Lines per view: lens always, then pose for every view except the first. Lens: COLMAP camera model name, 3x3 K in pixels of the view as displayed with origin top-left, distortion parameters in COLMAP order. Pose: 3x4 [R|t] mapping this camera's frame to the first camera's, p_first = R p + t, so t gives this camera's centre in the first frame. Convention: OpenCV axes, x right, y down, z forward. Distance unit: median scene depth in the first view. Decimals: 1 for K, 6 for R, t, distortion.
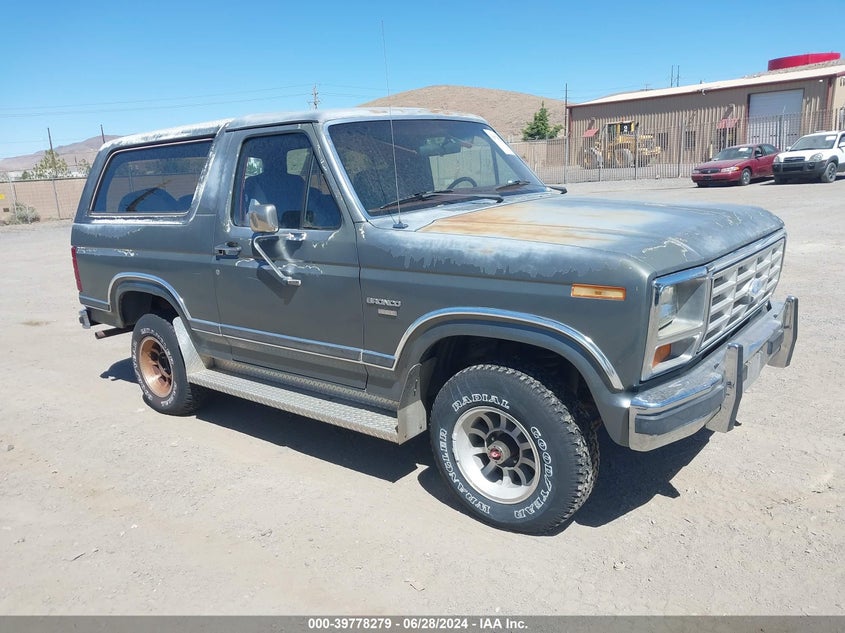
lens RADIAL K [[676.7, 0, 421.3], [0, 676.7, 316.8], [0, 0, 1]] dist [-0.001887, -0.003376]
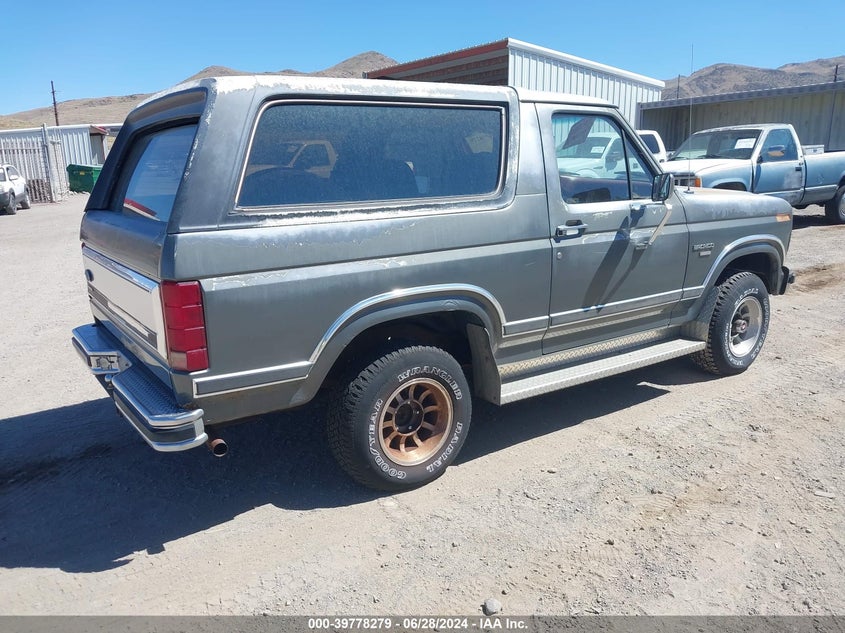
lens RADIAL K [[676.7, 0, 423.3], [0, 676.7, 315.2], [0, 0, 1]] dist [-0.001887, -0.003376]
pose [[0.266305, -0.160571, 0.950420, -1.239819], [0.220830, 0.969964, 0.101997, -0.122666], [-0.938252, 0.182719, 0.293765, 0.926126]]
